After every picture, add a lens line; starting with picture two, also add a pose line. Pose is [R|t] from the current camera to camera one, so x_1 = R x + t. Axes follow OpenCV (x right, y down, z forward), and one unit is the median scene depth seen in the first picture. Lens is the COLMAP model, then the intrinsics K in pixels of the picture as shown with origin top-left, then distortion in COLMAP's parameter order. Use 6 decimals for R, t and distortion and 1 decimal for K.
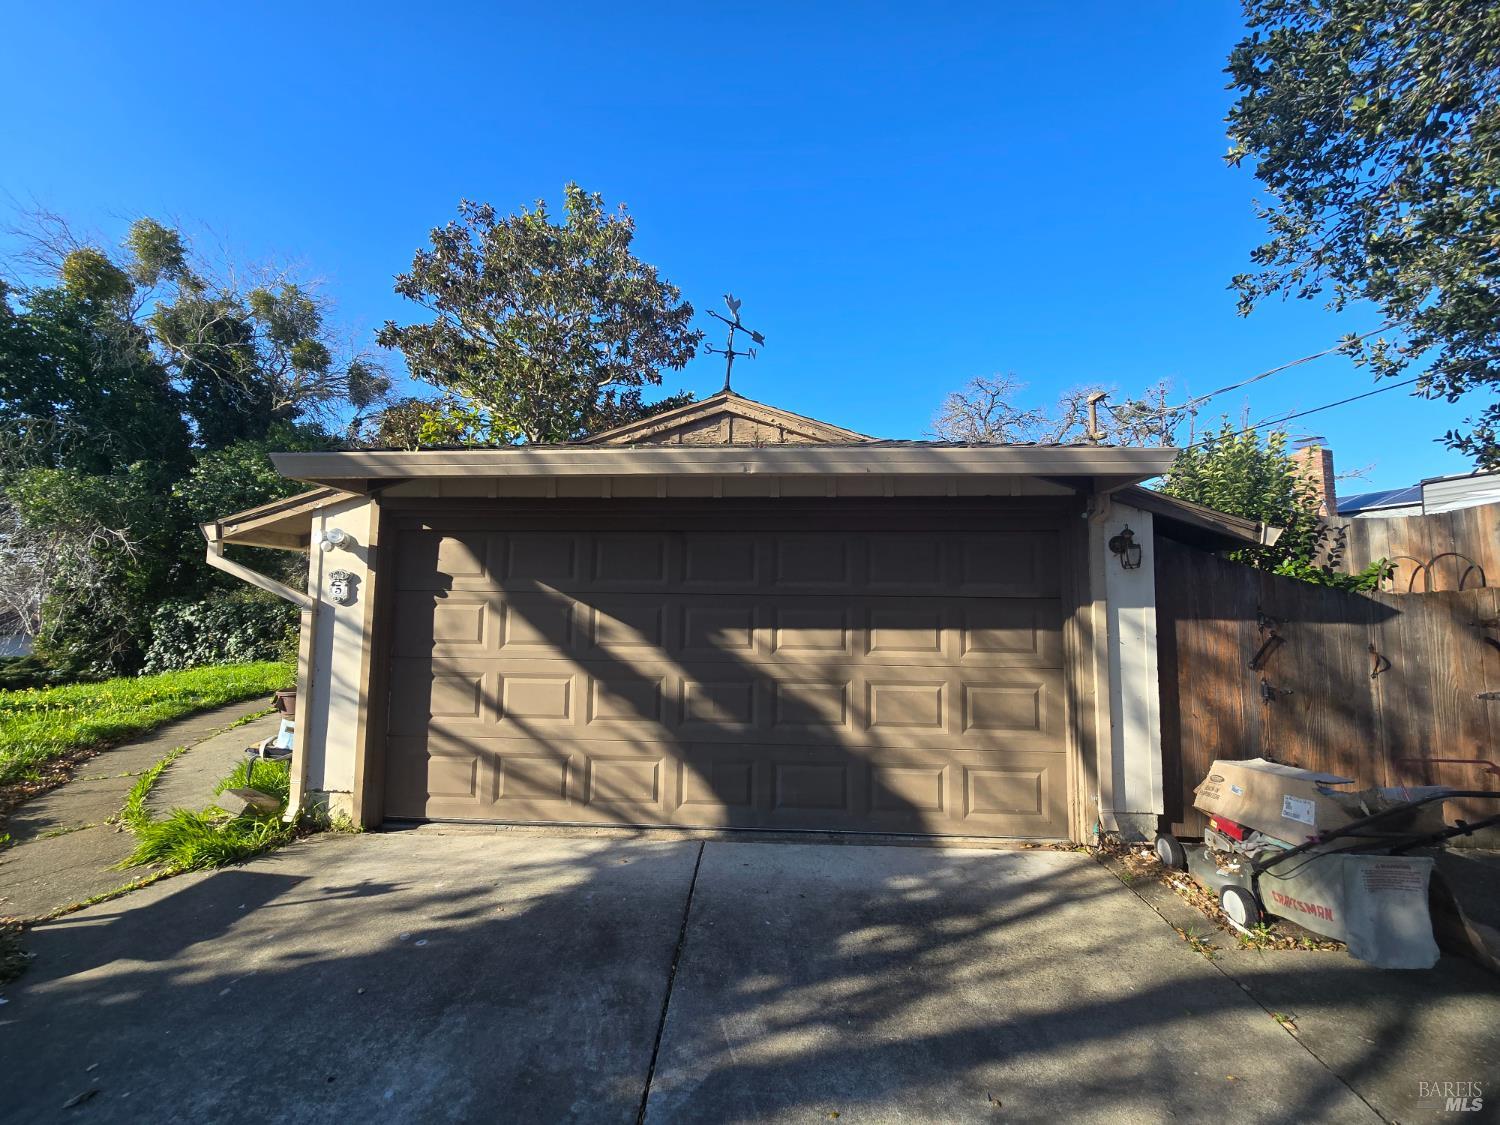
lens RADIAL K [[611.2, 0, 756.8], [0, 611.2, 560.0], [0, 0, 1]] dist [-0.000207, -0.000555]
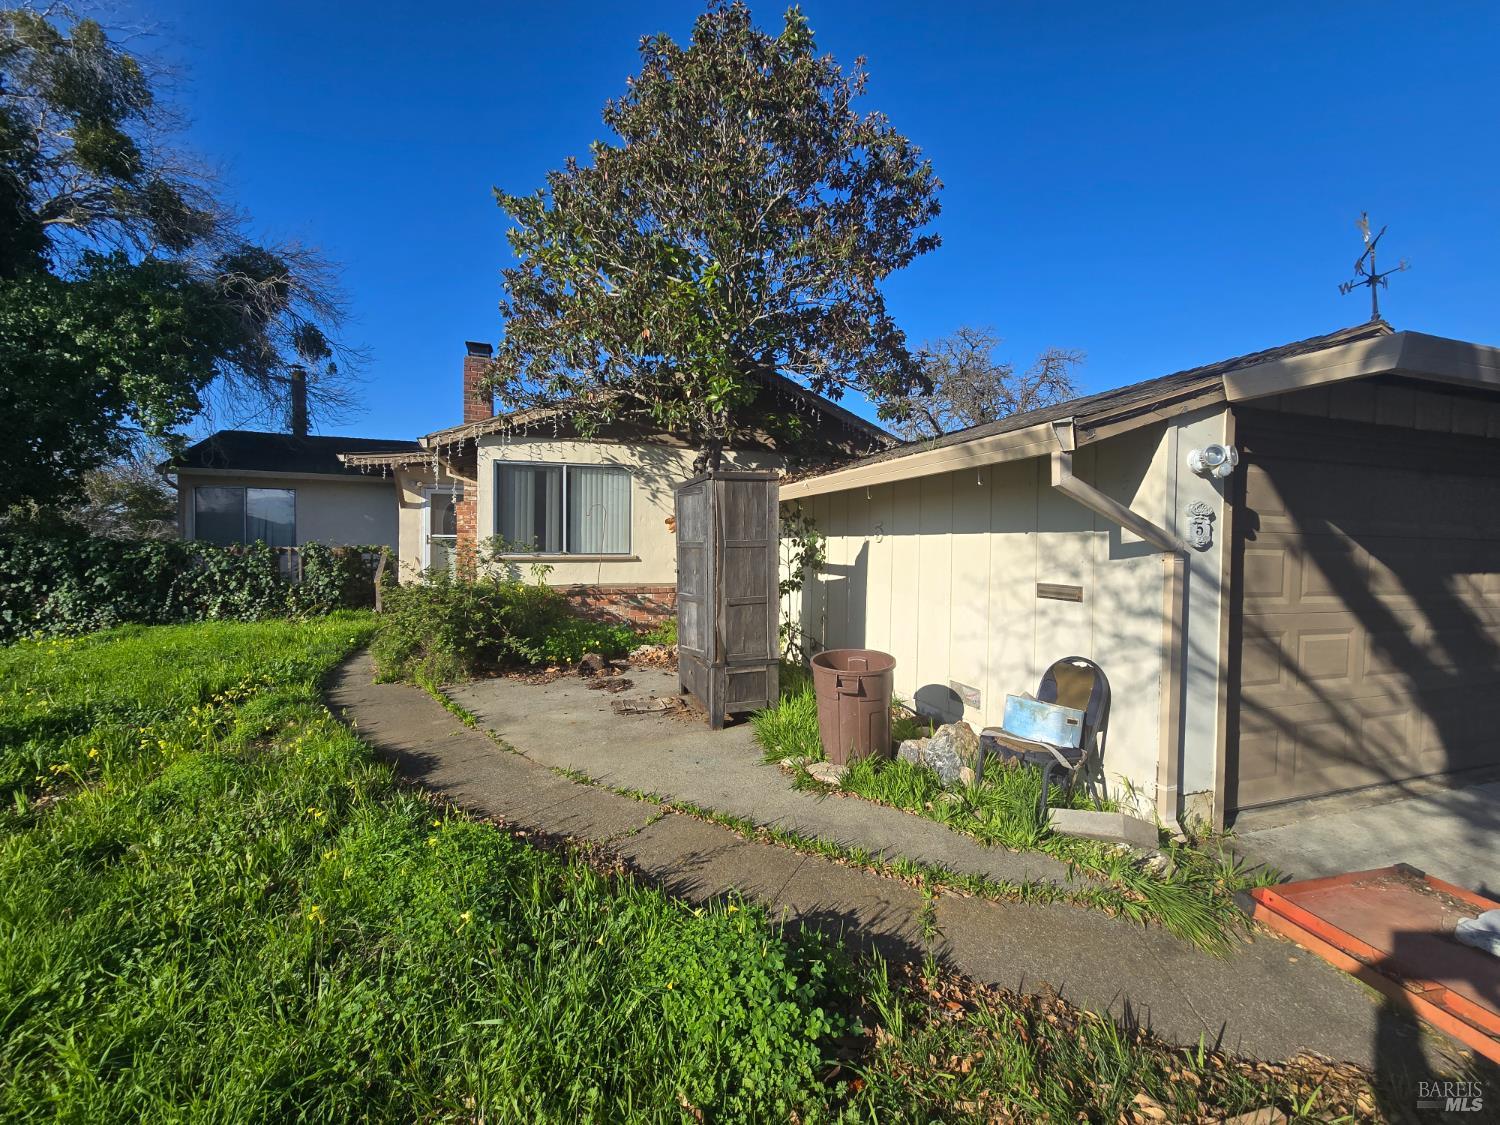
lens RADIAL K [[611.2, 0, 749.0], [0, 611.2, 563.4], [0, 0, 1]] dist [-0.000207, -0.000555]
pose [[0.930618, -0.010704, 0.365835, -1.453755], [-0.030374, 0.993865, 0.106345, 0.026956], [-0.364729, -0.110078, 0.924584, 0.512380]]
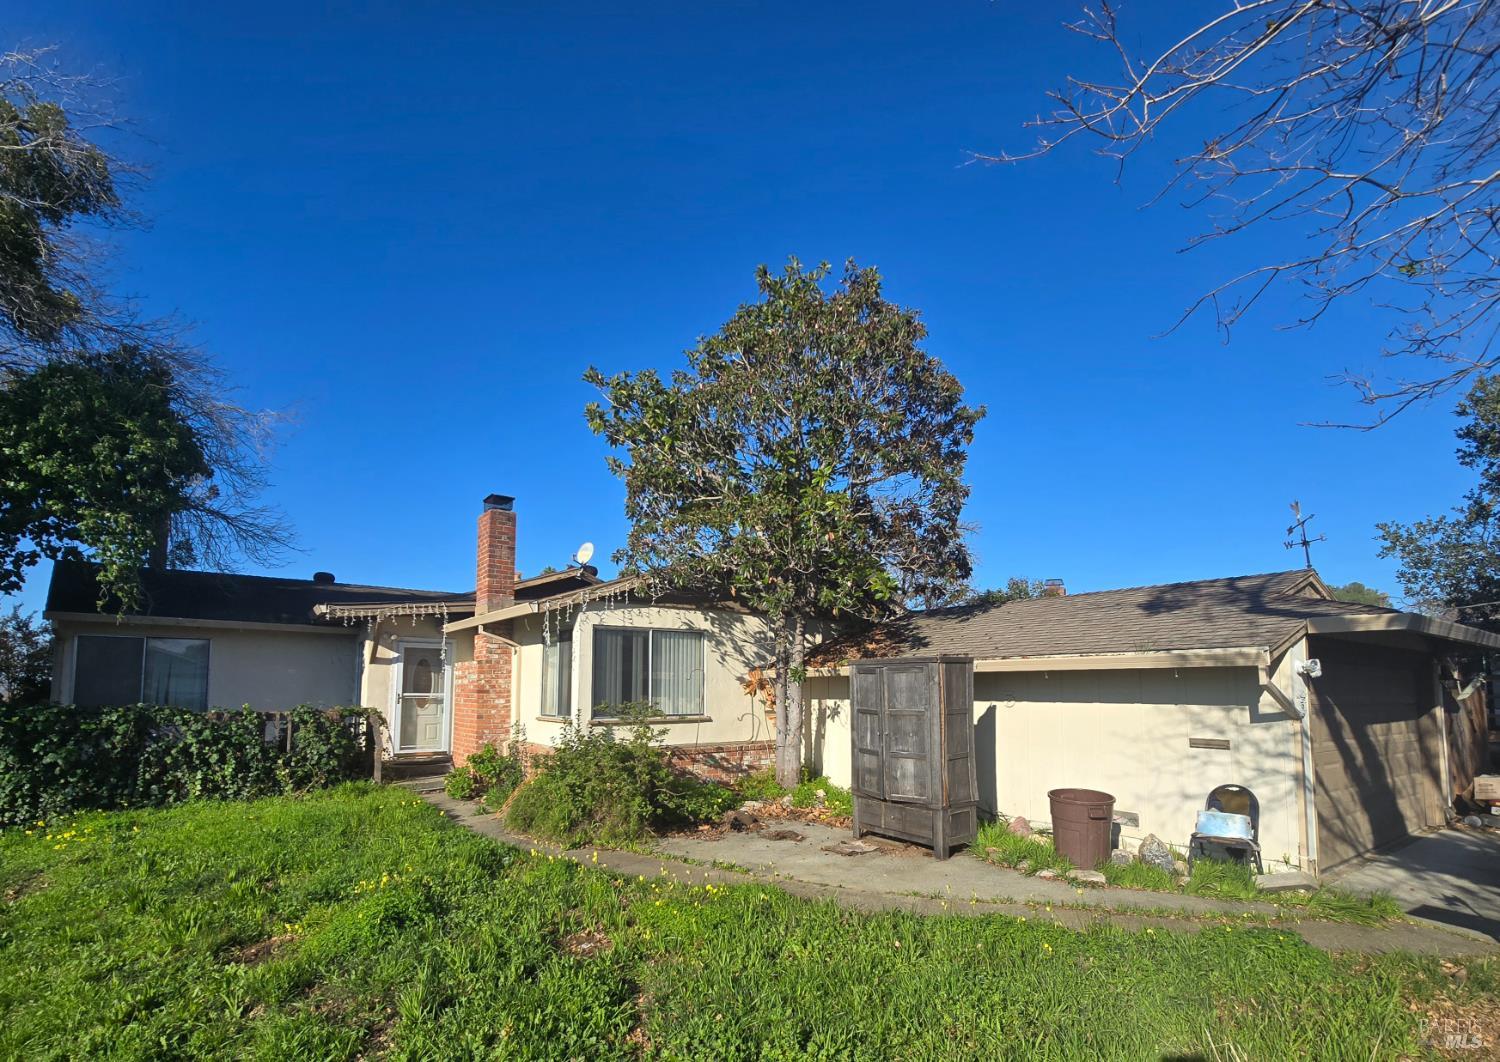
lens RADIAL K [[707.5, 0, 720.7], [0, 707.5, 637.9], [0, 0, 1]] dist [-0.003841, -0.000385]
pose [[0.791123, 0.036560, 0.610563, -2.556802], [-0.043404, 0.999051, -0.003583, -0.035565], [-0.610115, -0.023666, 0.791959, 0.572076]]
